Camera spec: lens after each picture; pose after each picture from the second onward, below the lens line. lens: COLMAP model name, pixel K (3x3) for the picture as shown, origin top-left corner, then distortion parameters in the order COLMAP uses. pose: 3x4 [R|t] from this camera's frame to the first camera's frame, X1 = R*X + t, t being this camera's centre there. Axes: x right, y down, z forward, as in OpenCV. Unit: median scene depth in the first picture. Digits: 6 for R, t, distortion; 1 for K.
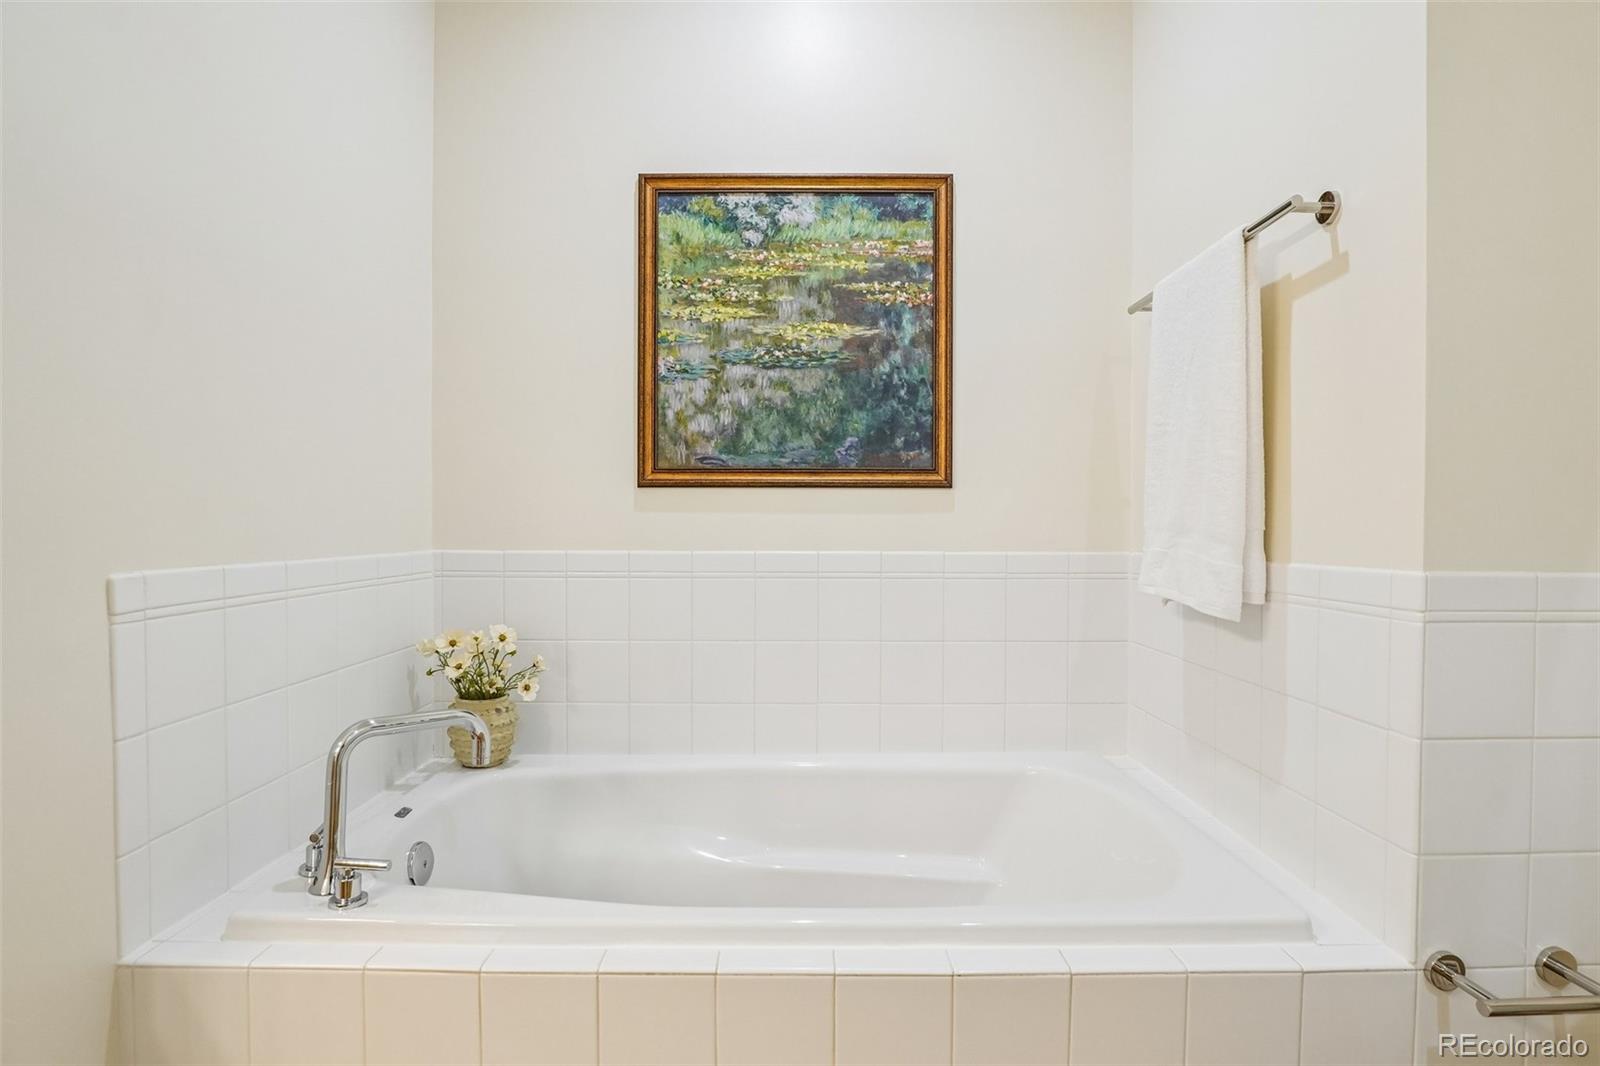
lens RADIAL K [[797.5, 0, 804.7], [0, 797.5, 532.4], [0, 0, 1]] dist [-0.031417, 0.007381]
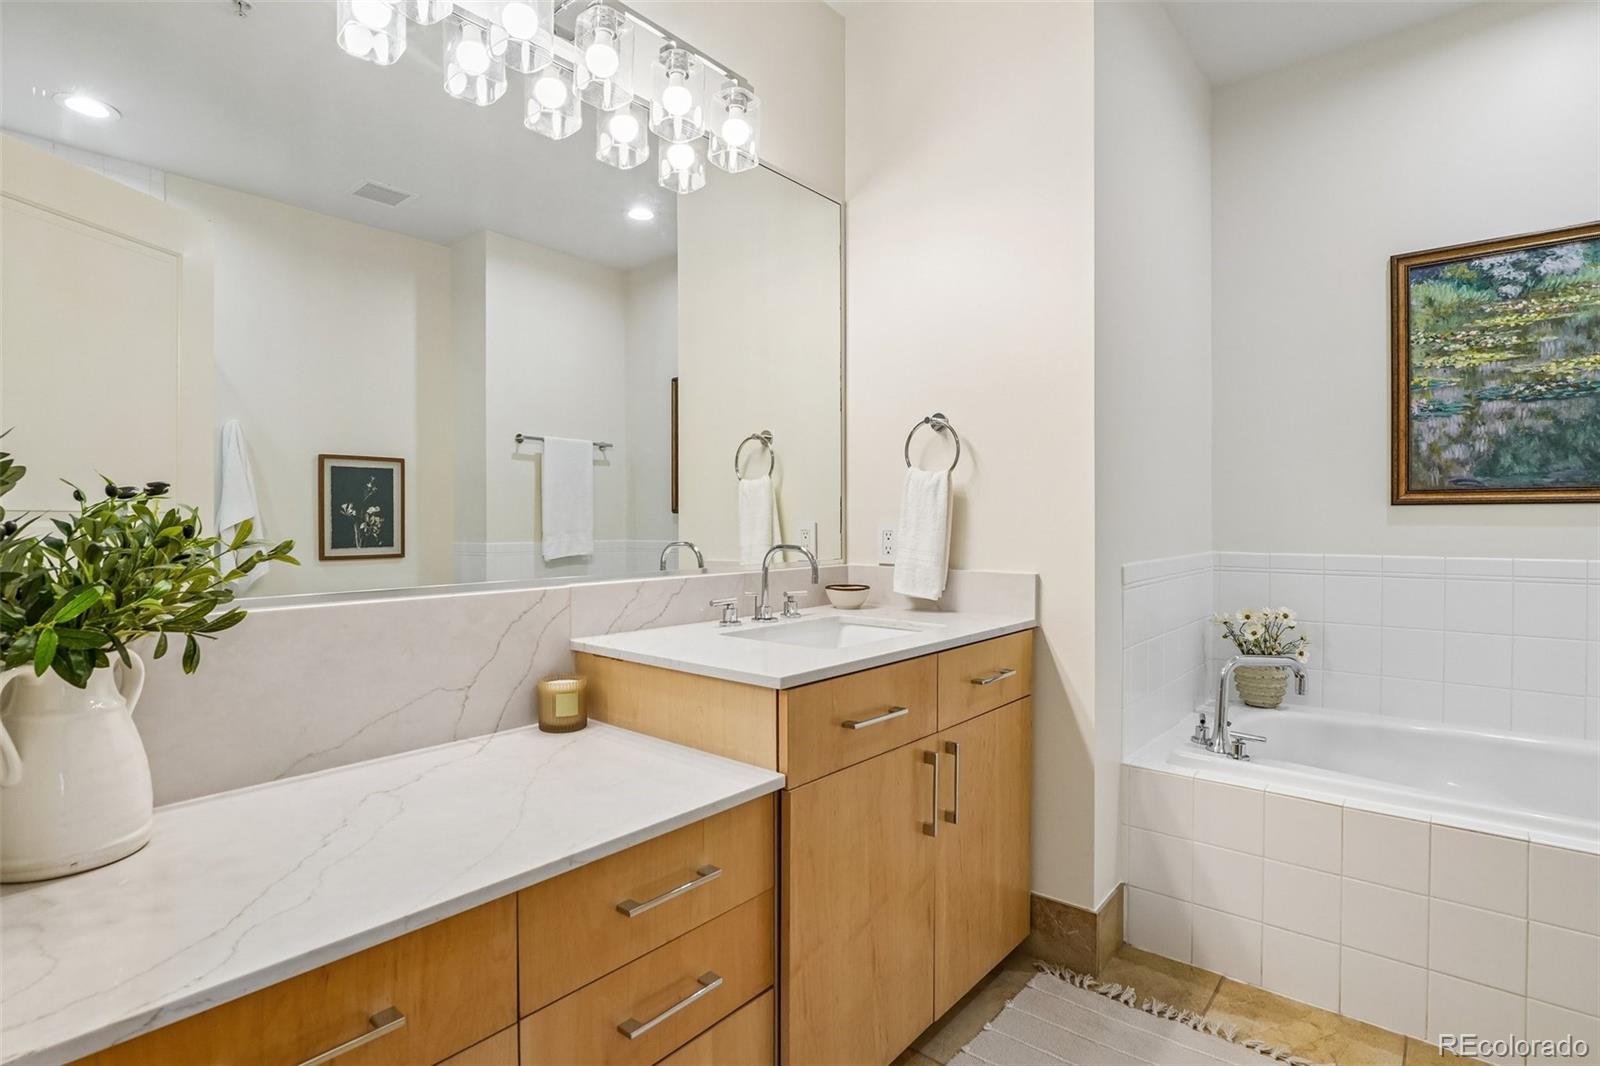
lens RADIAL K [[797.5, 0, 795.3], [0, 797.5, 526.6], [0, 0, 1]] dist [-0.031417, 0.007381]
pose [[0.753953, 0.001209, -0.656927, -0.105113], [-0.002933, 0.999995, -0.001526, -0.018364], [0.656922, 0.003077, 0.753952, -0.559396]]
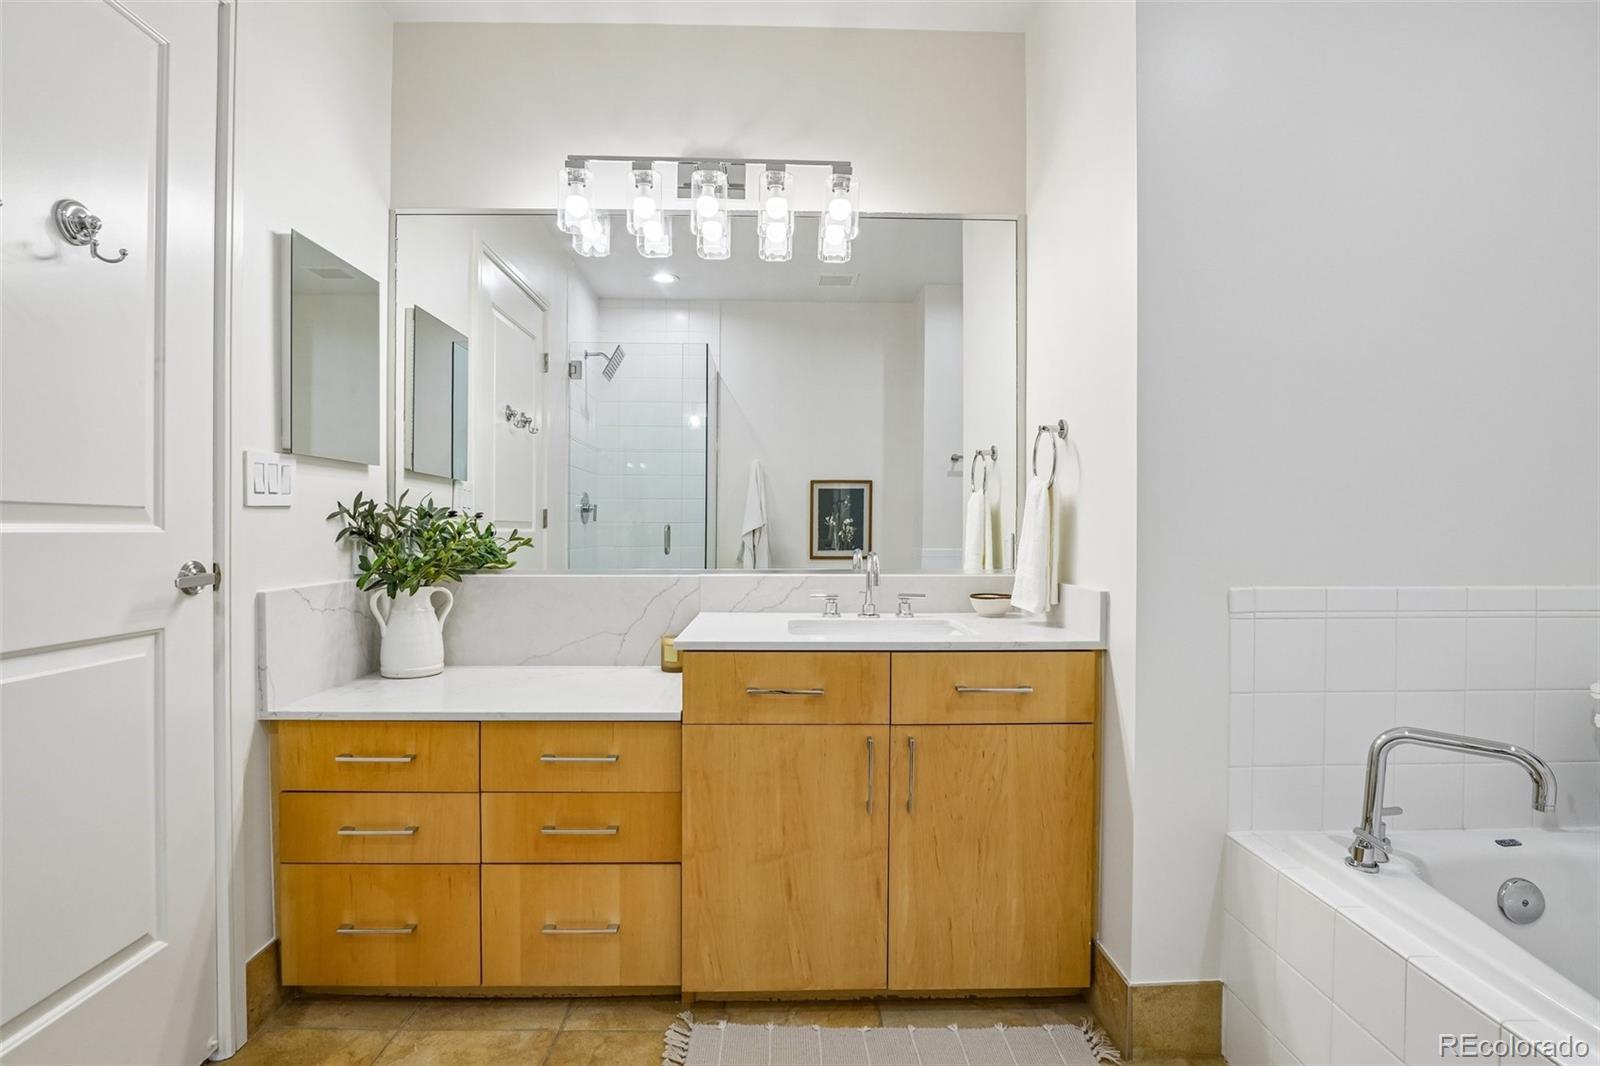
lens RADIAL K [[797.5, 0, 795.5], [0, 797.5, 534.6], [0, 0, 1]] dist [-0.031417, 0.007381]
pose [[0.004275, 0.004115, -0.999982, 0.378940], [-0.013603, 0.999899, 0.004057, -0.025060], [0.999898, 0.013586, 0.004330, 0.058694]]
